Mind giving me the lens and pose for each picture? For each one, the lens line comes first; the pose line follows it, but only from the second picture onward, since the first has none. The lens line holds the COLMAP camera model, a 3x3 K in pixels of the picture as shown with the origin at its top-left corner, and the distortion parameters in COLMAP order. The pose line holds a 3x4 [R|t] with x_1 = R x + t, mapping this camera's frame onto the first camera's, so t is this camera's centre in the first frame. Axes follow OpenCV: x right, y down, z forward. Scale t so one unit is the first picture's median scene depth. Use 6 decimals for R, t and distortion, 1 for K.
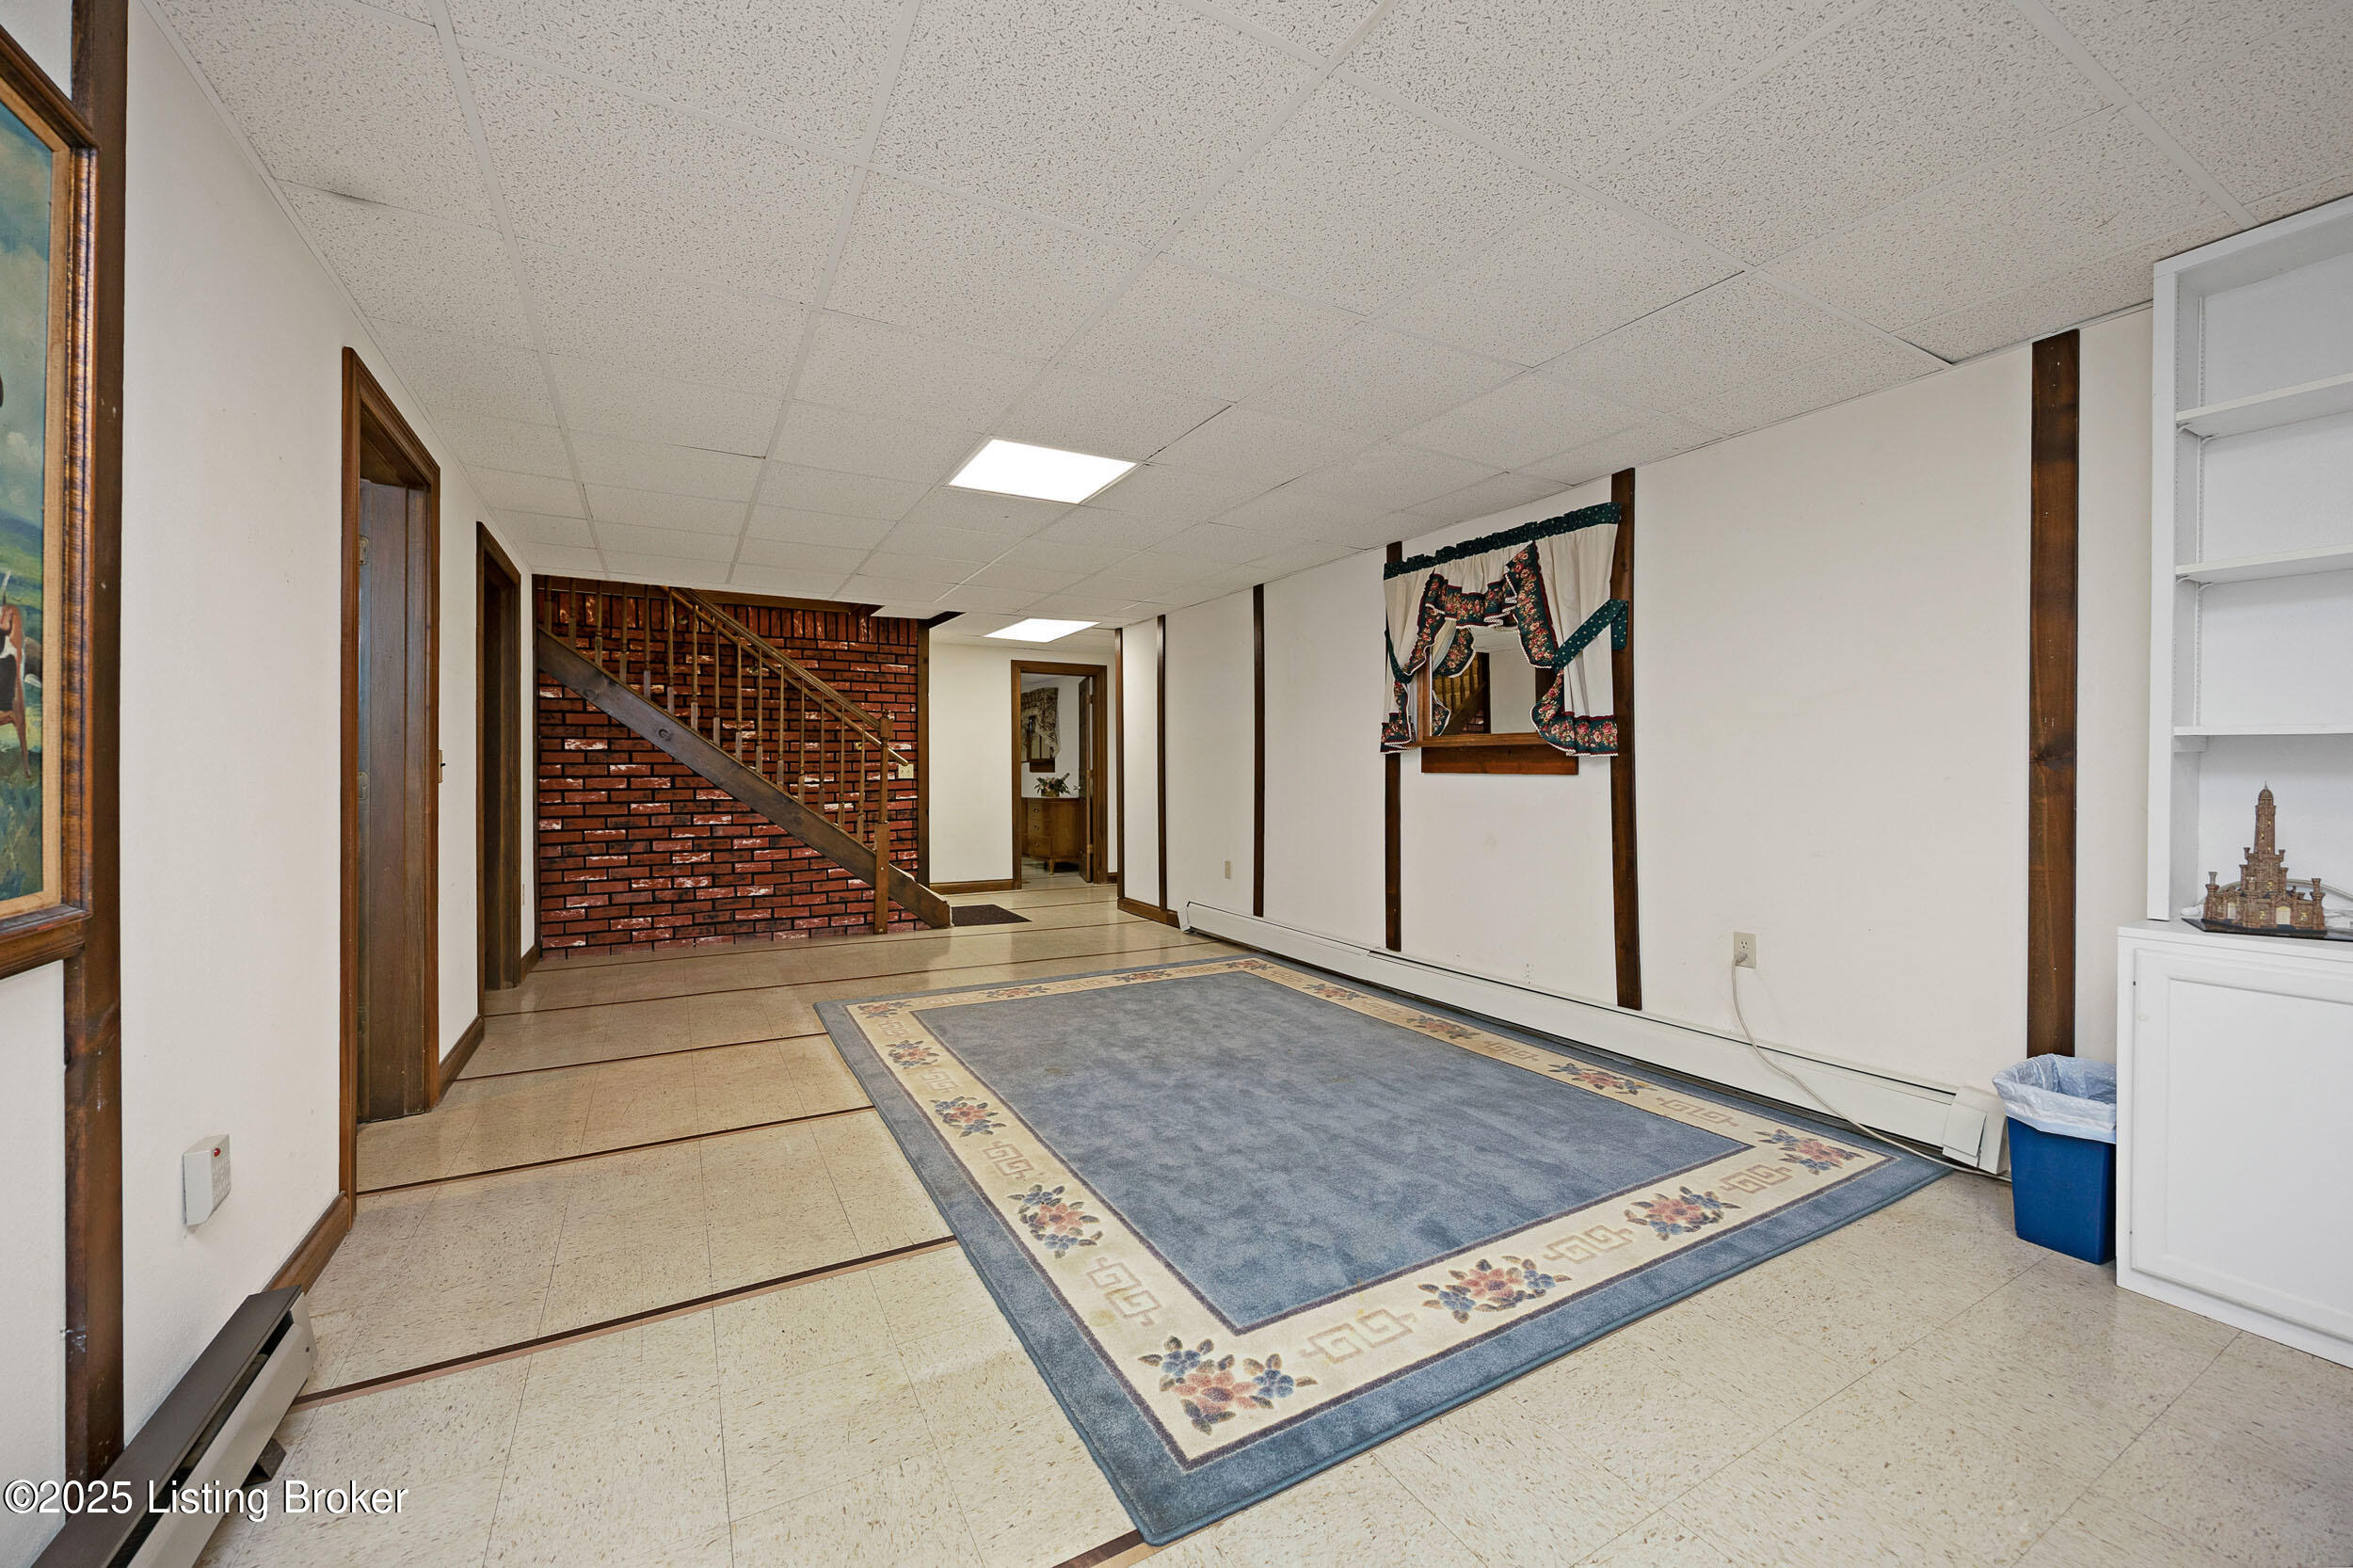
lens RADIAL K [[909.4, 0, 1175.3], [0, 909.4, 777.2], [0, 0, 1]] dist [-0.001003, -0.000023]
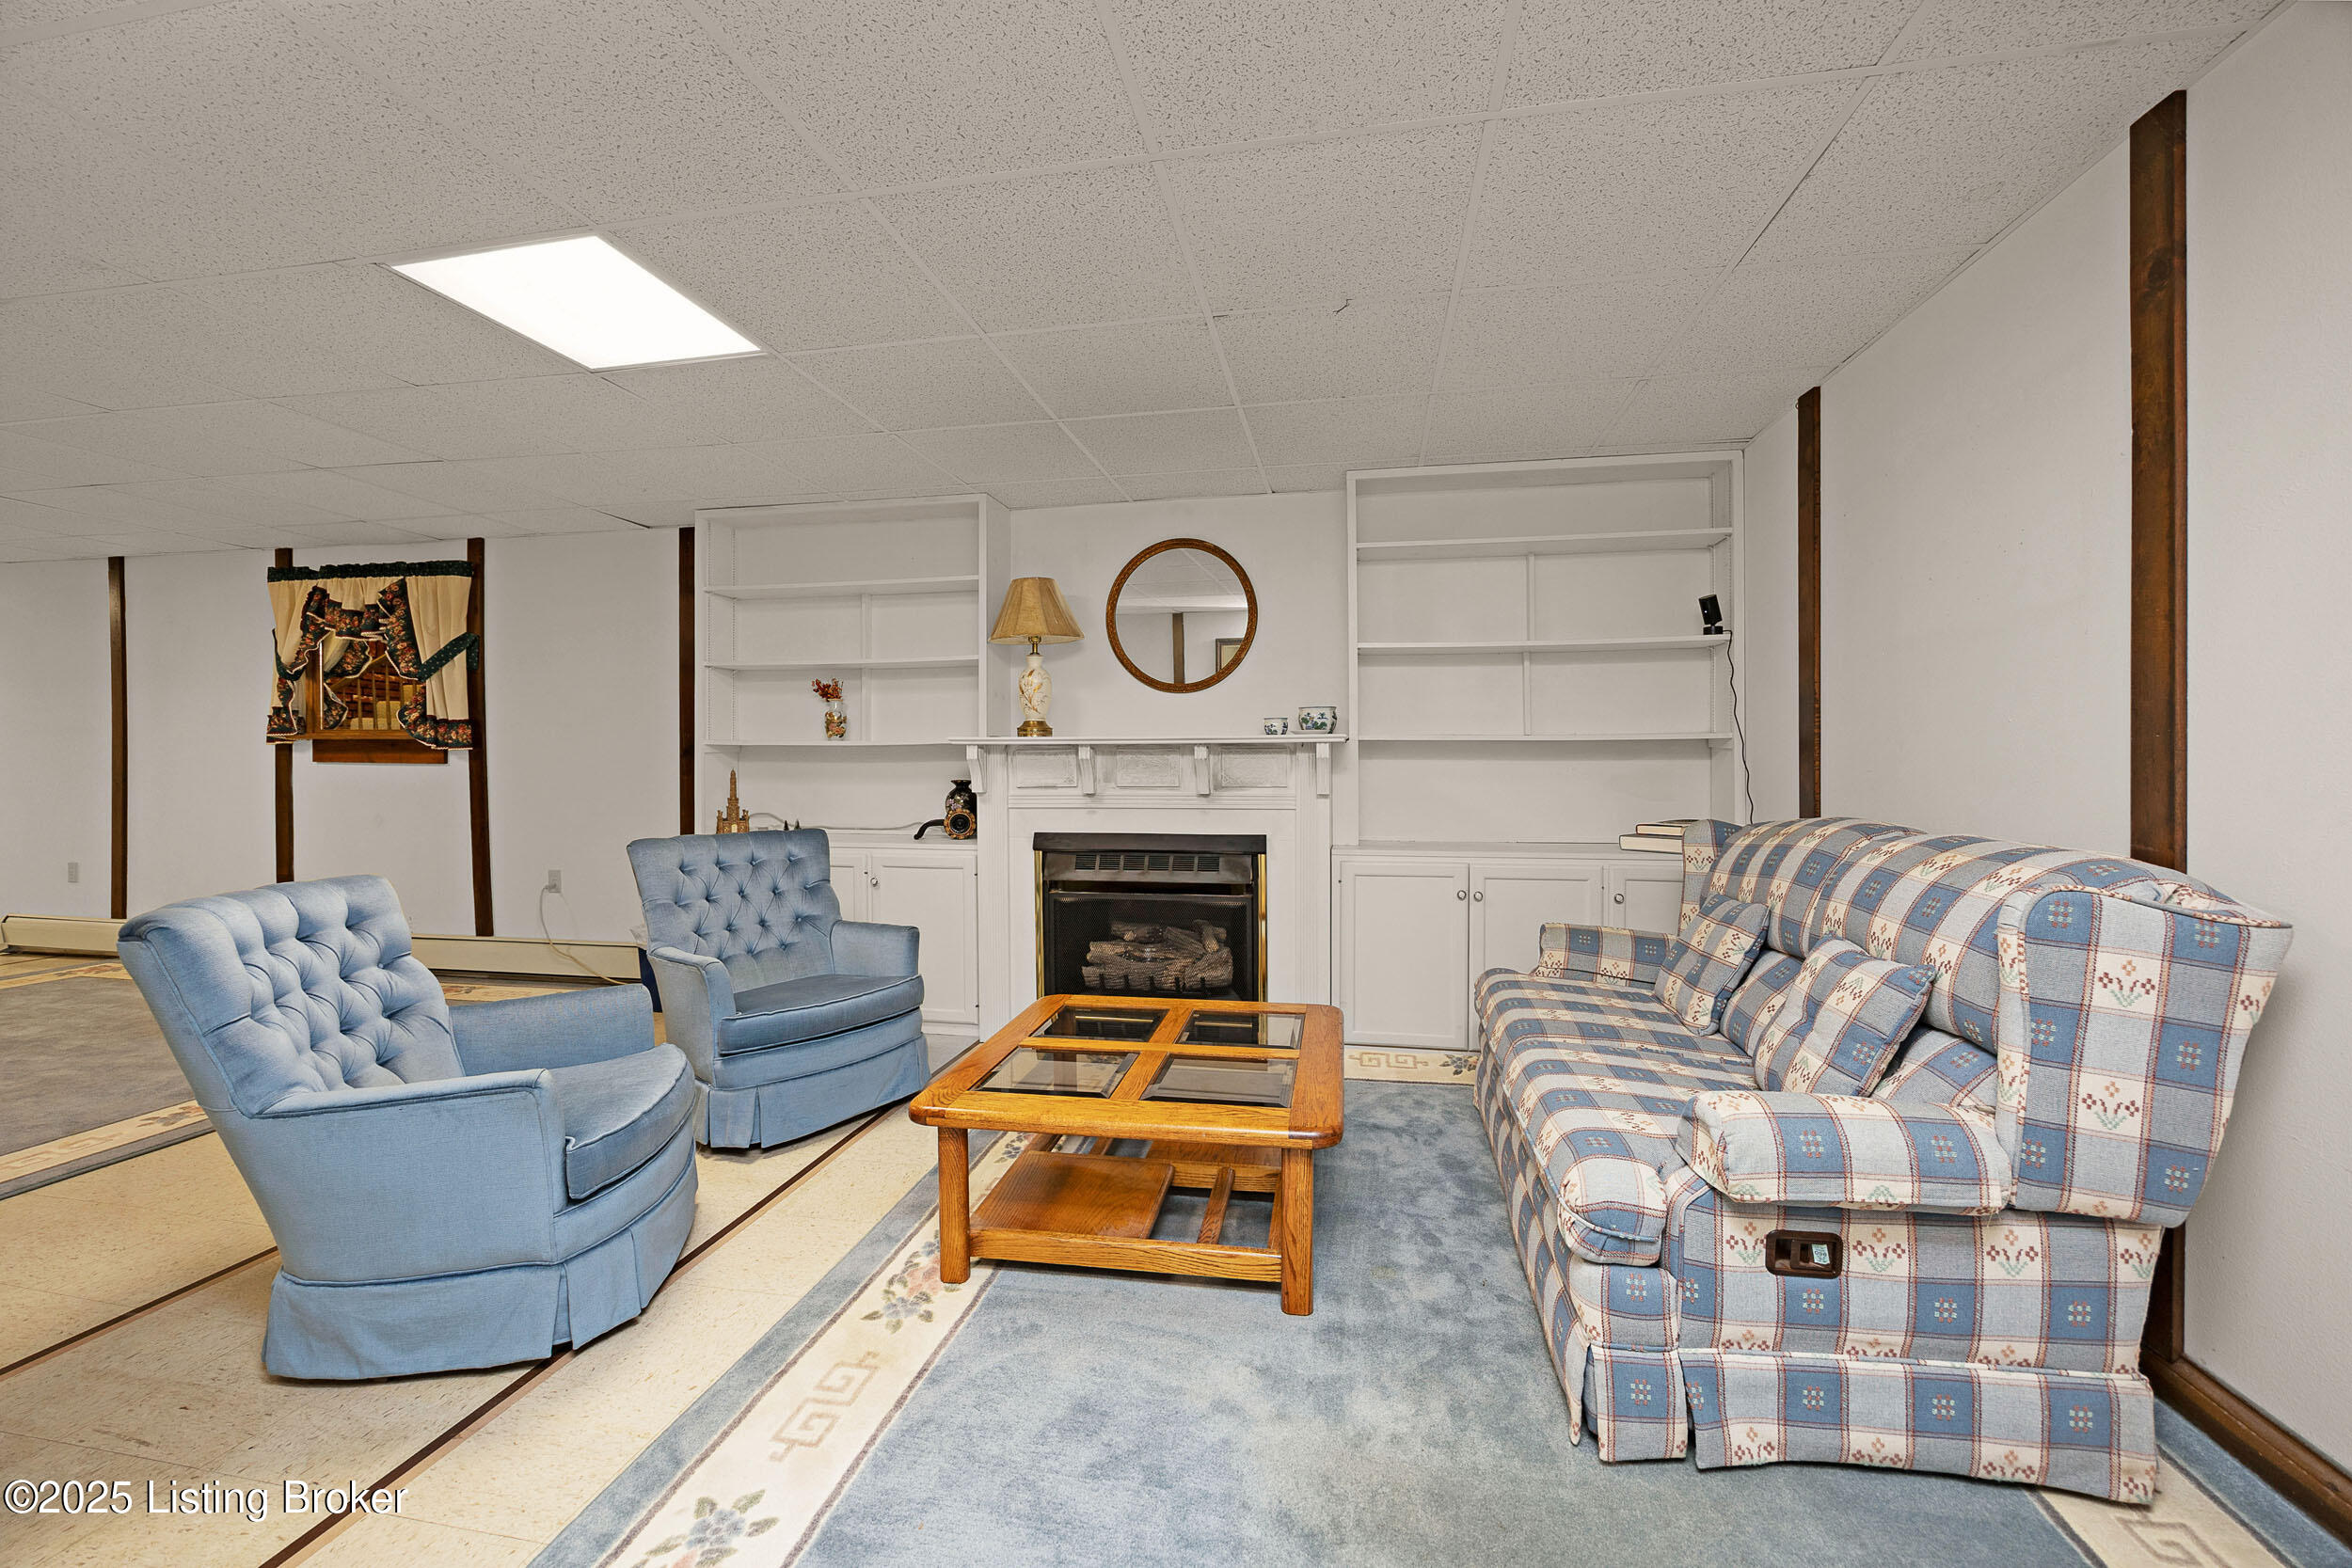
lens RADIAL K [[908.9, 0, 1183.0], [0, 908.9, 769.1], [0, 0, 1]] dist [-0.001003, -0.000023]
pose [[0.641214, -0.001853, 0.767360, 0.121512], [0.002036, 0.999998, 0.000713, 0.006322], [-0.767359, 0.001105, 0.641216, -0.629722]]
